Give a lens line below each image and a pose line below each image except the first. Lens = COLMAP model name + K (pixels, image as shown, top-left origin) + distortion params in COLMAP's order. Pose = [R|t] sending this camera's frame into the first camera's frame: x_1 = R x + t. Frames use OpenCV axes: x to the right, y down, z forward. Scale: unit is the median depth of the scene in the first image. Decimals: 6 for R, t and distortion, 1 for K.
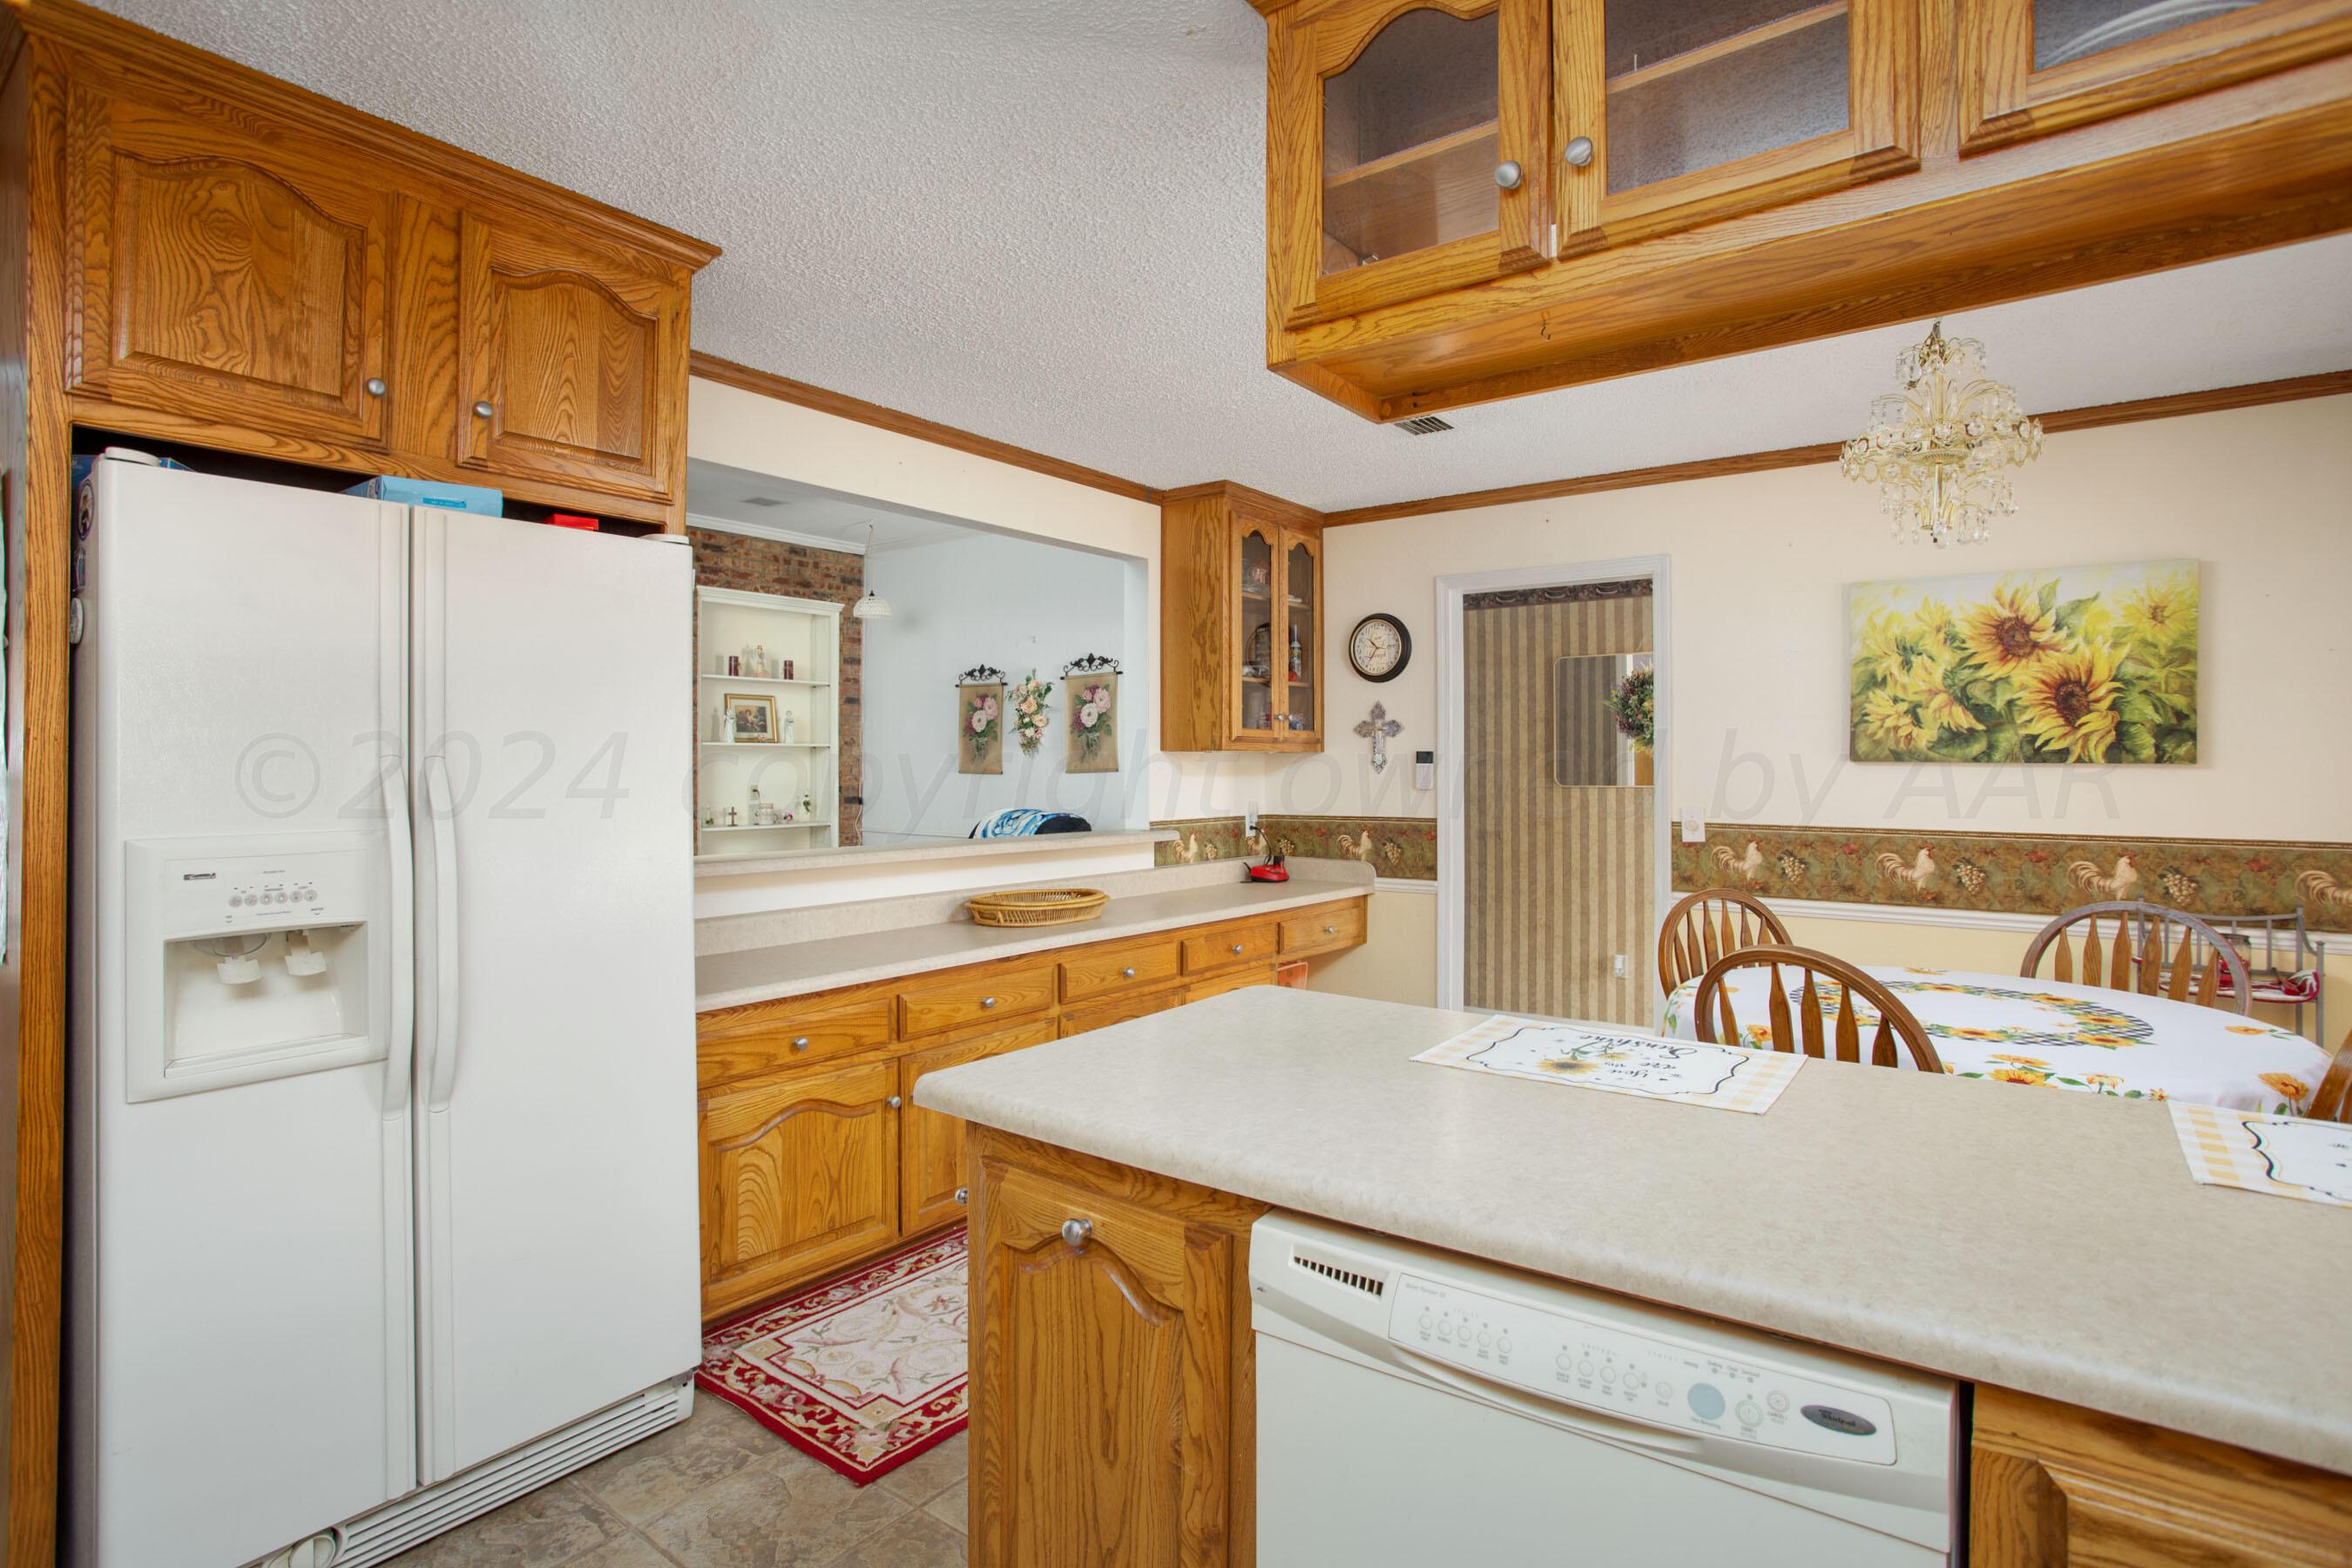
lens RADIAL K [[1168.0, 0, 1176.0], [0, 1168.0, 784.0], [0, 0, 1]] dist [-0.072485, 0.032255]
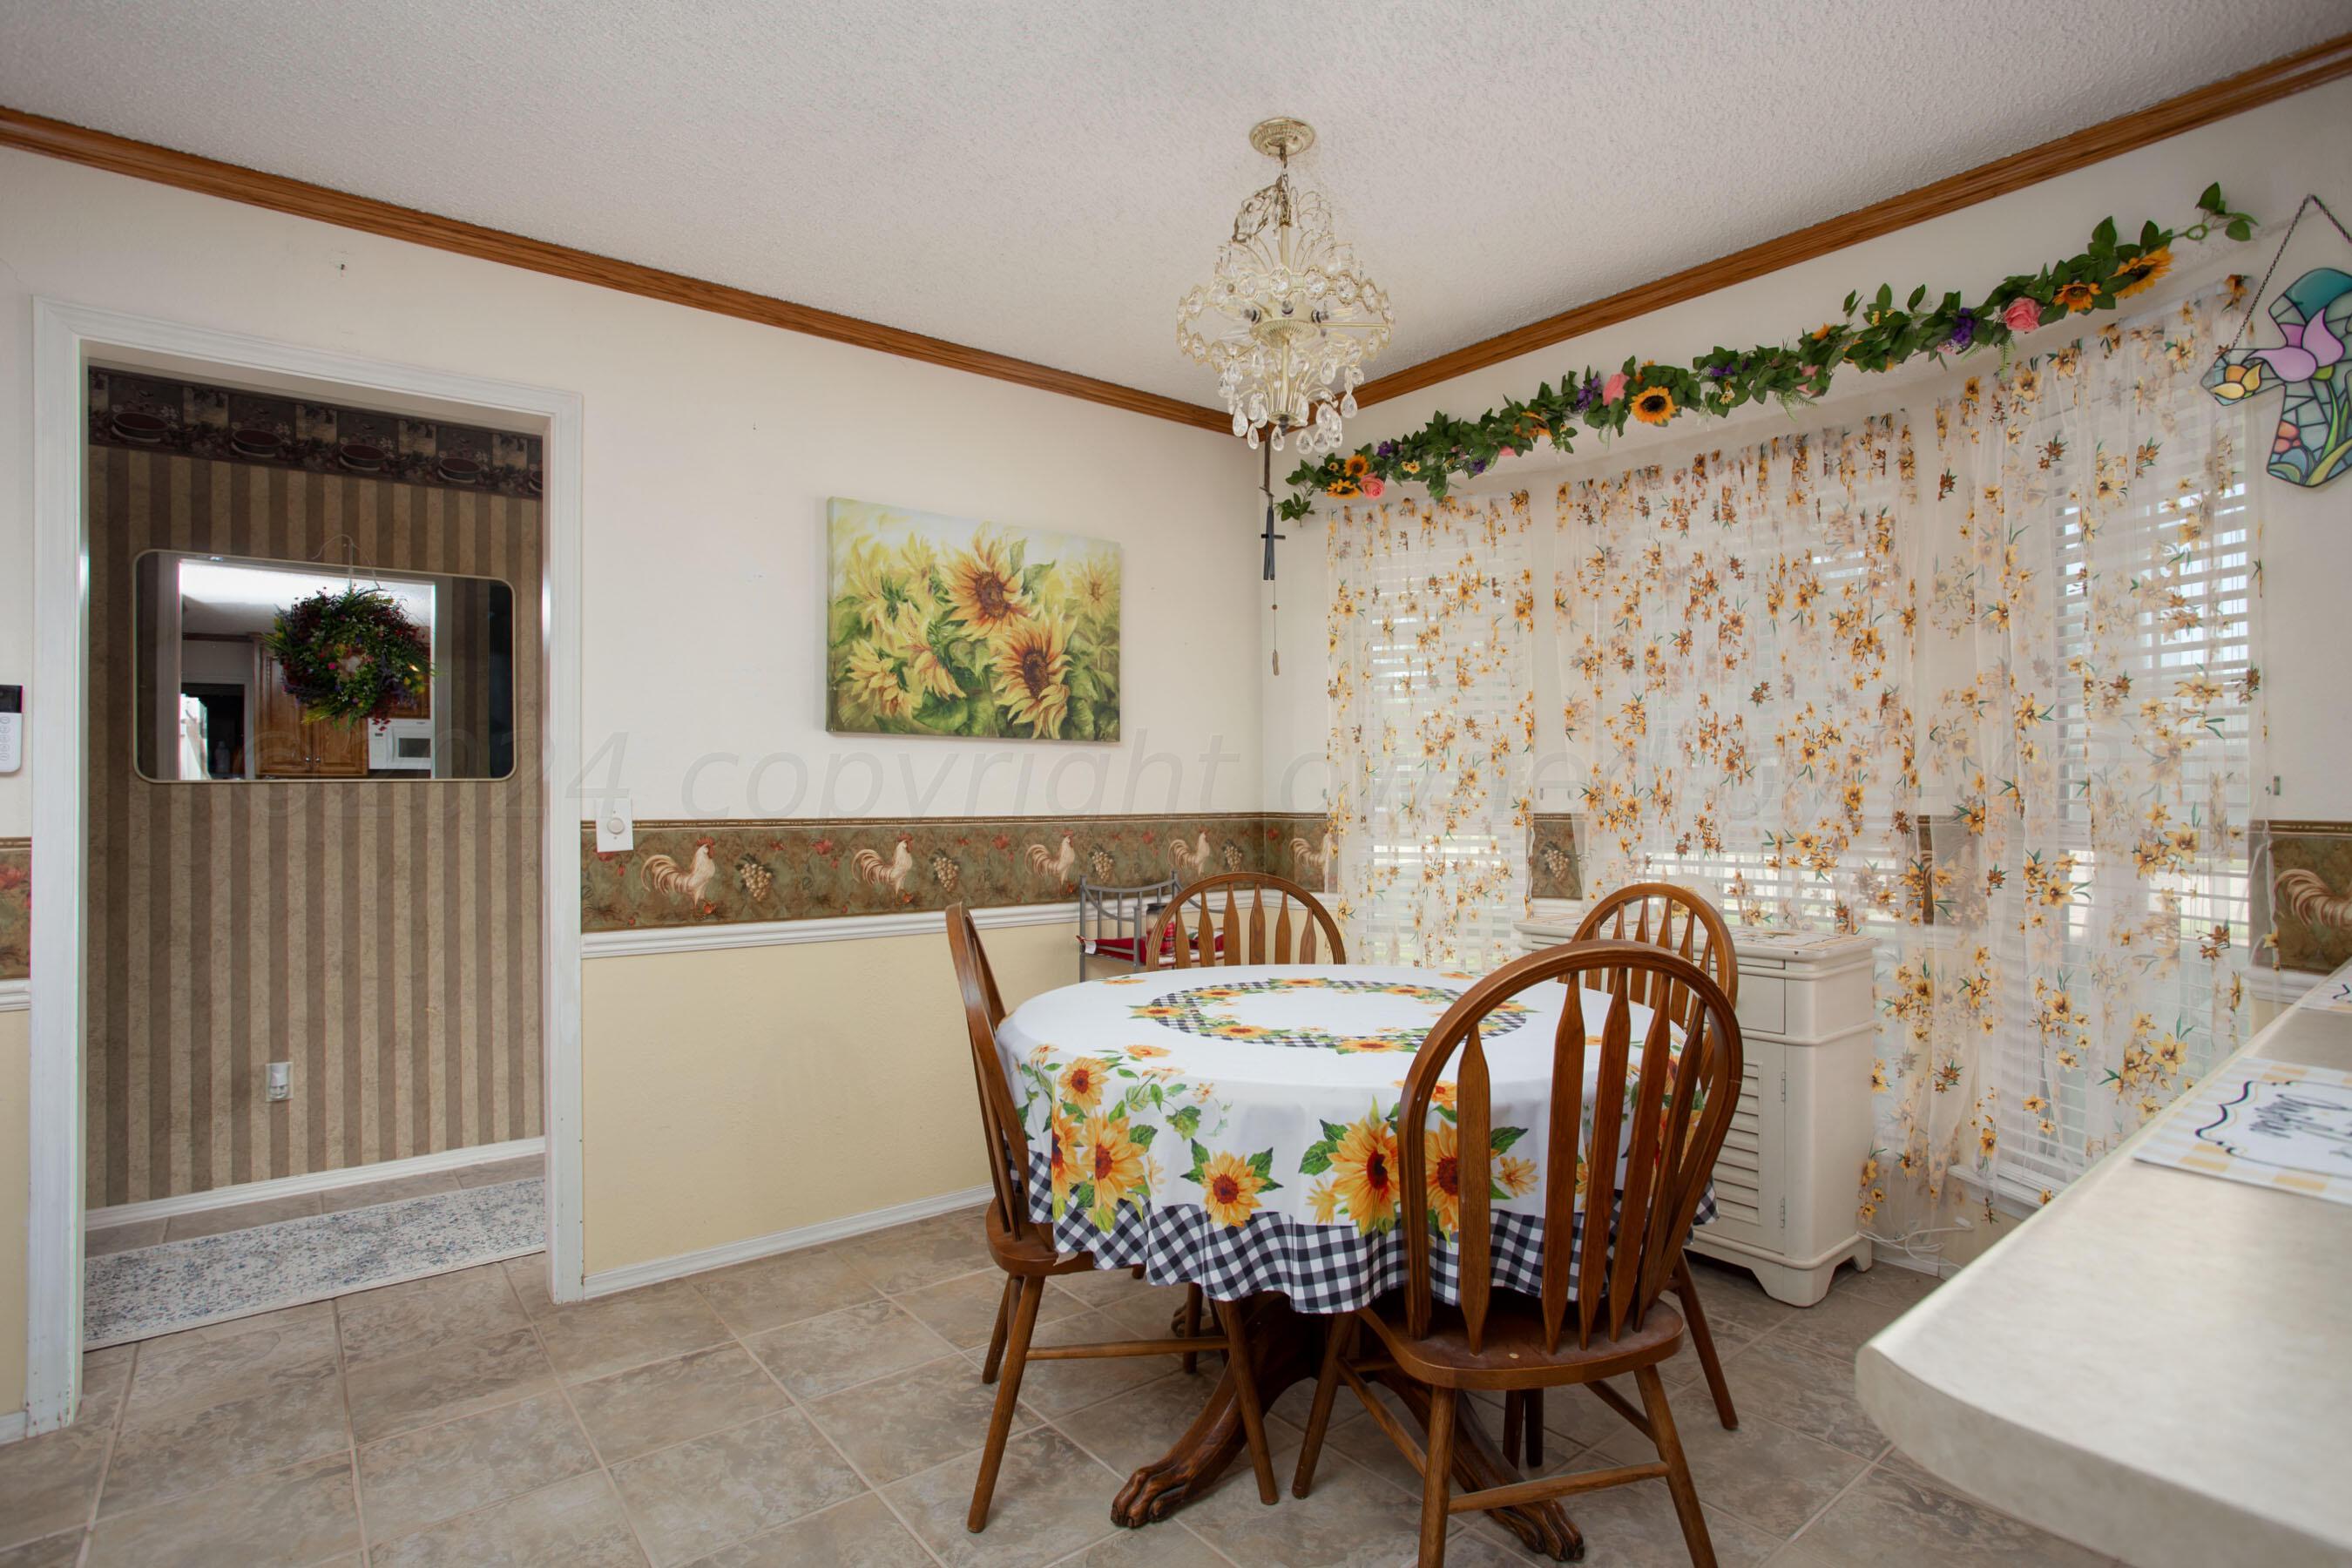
lens RADIAL K [[1197.2, 0, 1176.0], [0, 1197.2, 784.0], [0, 0, 1]] dist [-0.126644, 0.120381]
pose [[0.210612, -0.006630, 0.977547, -0.136967], [0.009541, 0.999943, 0.004727, 0.014782], [-0.977523, 0.008331, 0.210663, 0.647318]]
